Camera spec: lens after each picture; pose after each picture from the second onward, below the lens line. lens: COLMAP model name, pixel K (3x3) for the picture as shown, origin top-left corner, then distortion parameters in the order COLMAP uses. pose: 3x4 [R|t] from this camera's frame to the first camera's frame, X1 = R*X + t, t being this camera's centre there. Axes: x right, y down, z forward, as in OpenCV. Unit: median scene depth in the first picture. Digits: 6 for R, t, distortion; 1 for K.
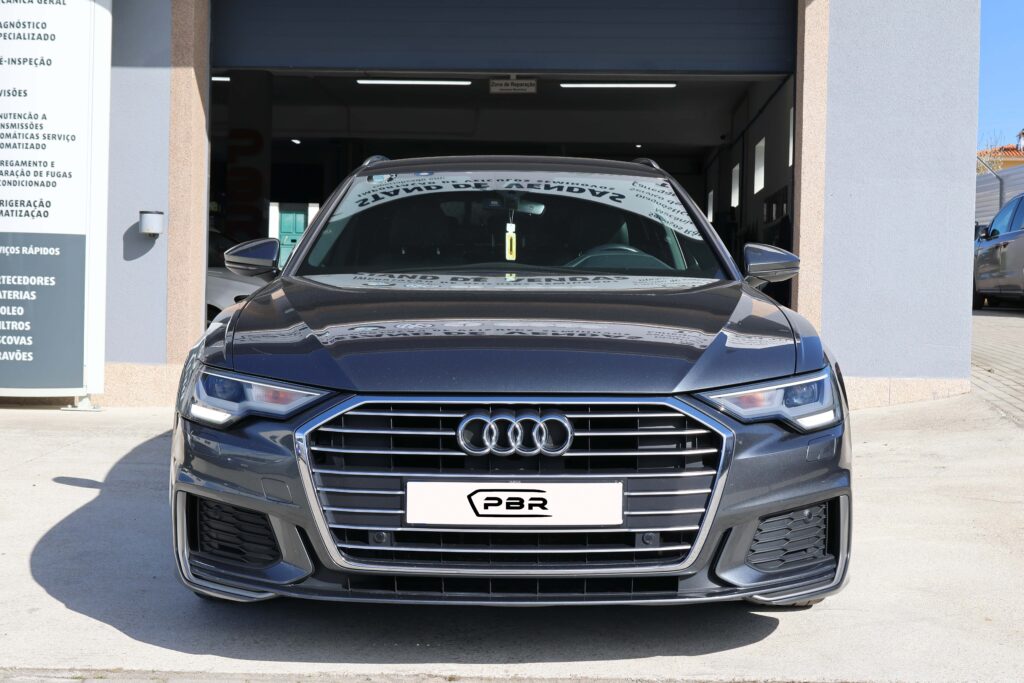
lens RADIAL K [[1514.9, 0, 511.7], [0, 1514.9, 340.1], [0, 0, 1]] dist [-0.097239, 0.000000]
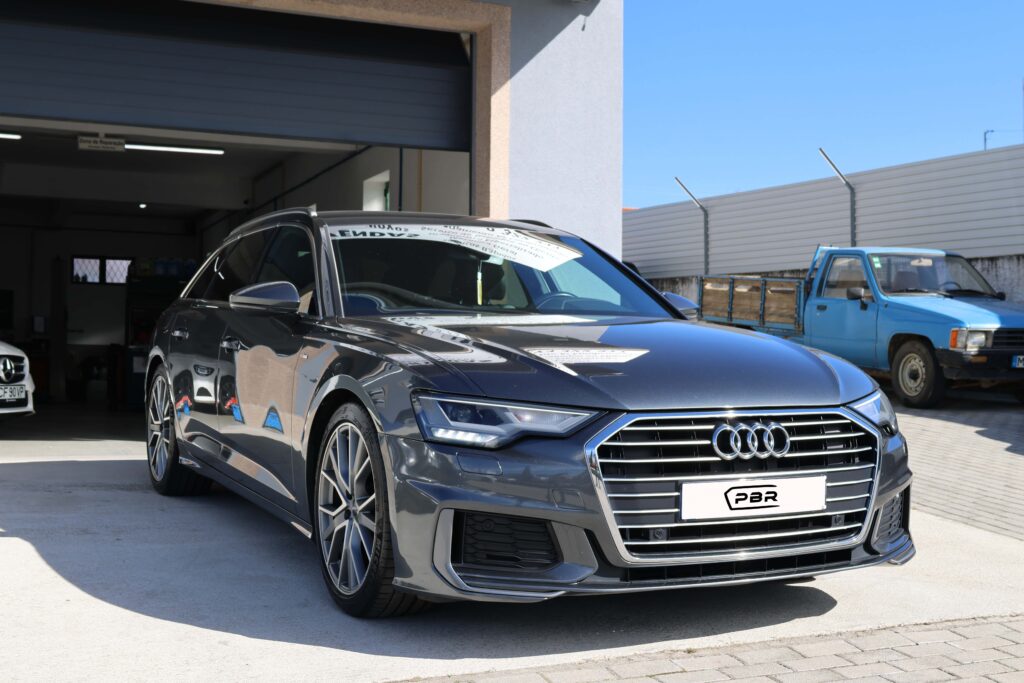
lens RADIAL K [[1362.2, 0, 514.7], [0, 1362.2, 345.1], [0, 0, 1]] dist [0.057653, 0.000000]
pose [[0.877571, -0.004539, 0.479426, -0.691604], [0.020303, 0.999410, -0.027703, 0.011209], [-0.479017, 0.034045, 0.877145, 0.117093]]
